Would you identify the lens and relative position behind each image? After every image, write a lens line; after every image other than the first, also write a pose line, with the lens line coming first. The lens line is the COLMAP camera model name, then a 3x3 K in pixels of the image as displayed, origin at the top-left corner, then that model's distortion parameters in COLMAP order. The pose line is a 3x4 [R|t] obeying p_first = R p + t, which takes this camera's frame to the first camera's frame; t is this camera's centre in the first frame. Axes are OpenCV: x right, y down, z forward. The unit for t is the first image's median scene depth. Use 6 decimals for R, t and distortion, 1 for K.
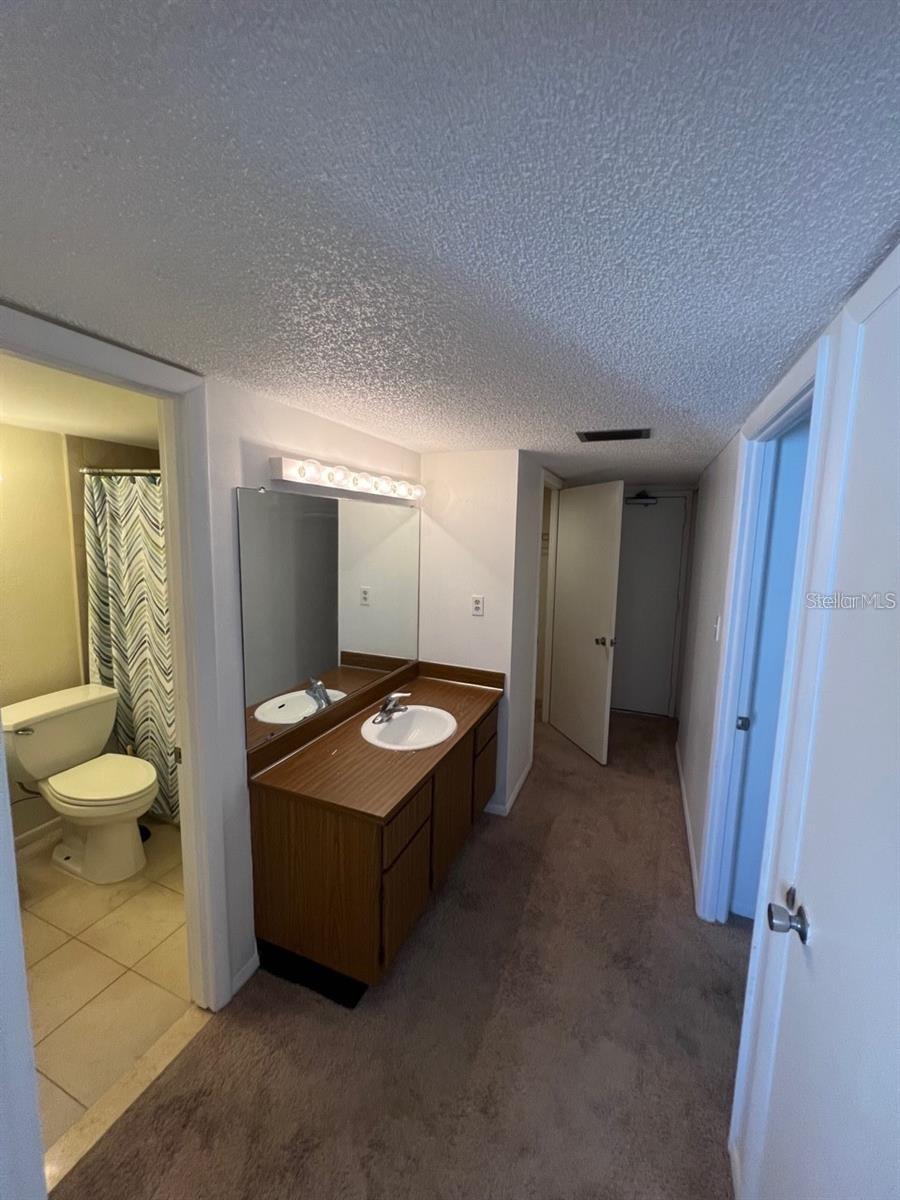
lens RADIAL K [[479.7, 0, 447.8], [0, 479.7, 598.8], [0, 0, 1]] dist [0.000352, 0.000016]
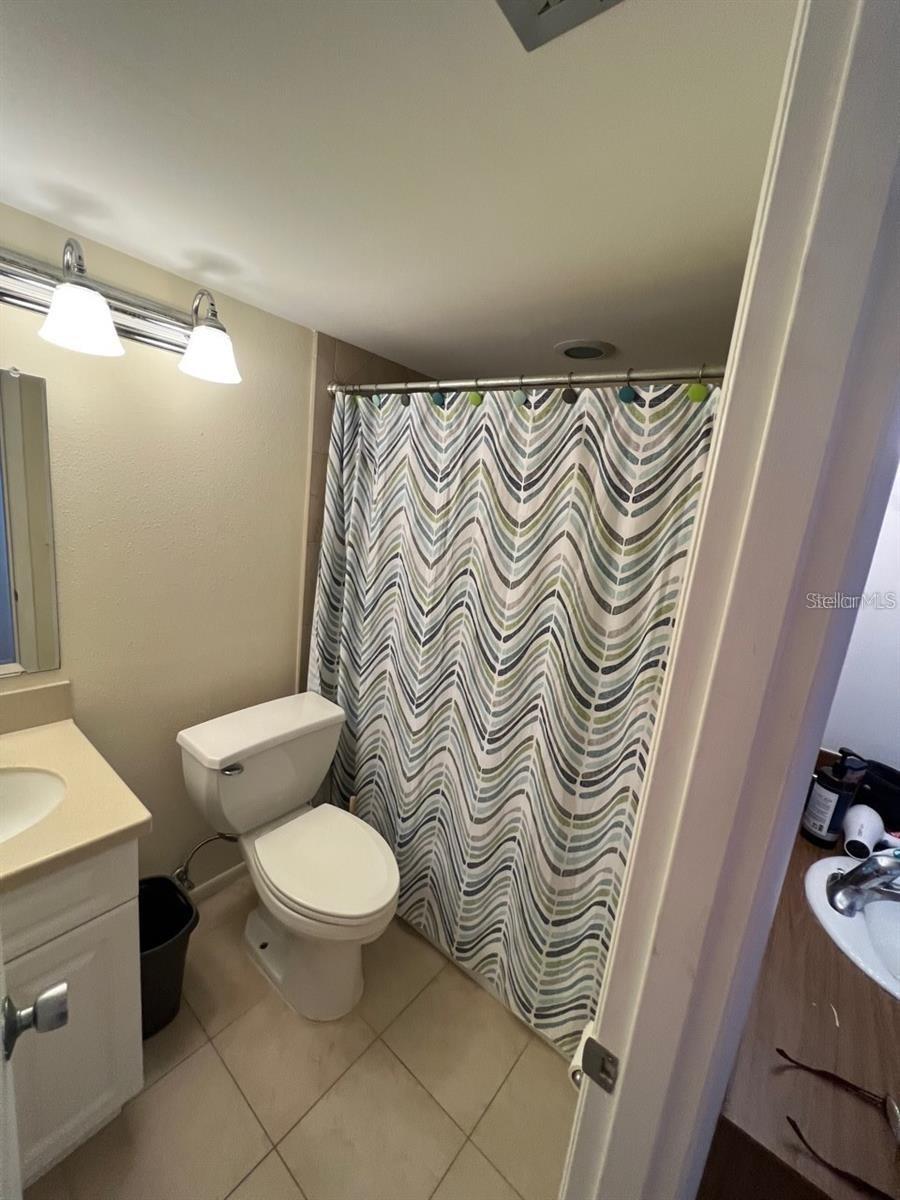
lens RADIAL K [[482.5, 0, 450.2], [0, 482.5, 595.8], [0, 0, 1]] dist [-0.010545, -0.000042]
pose [[0.955510, 0.133826, -0.262852, -0.379109], [-0.122956, 0.990748, 0.057454, -0.031545], [0.268109, -0.022579, 0.963124, 0.374727]]
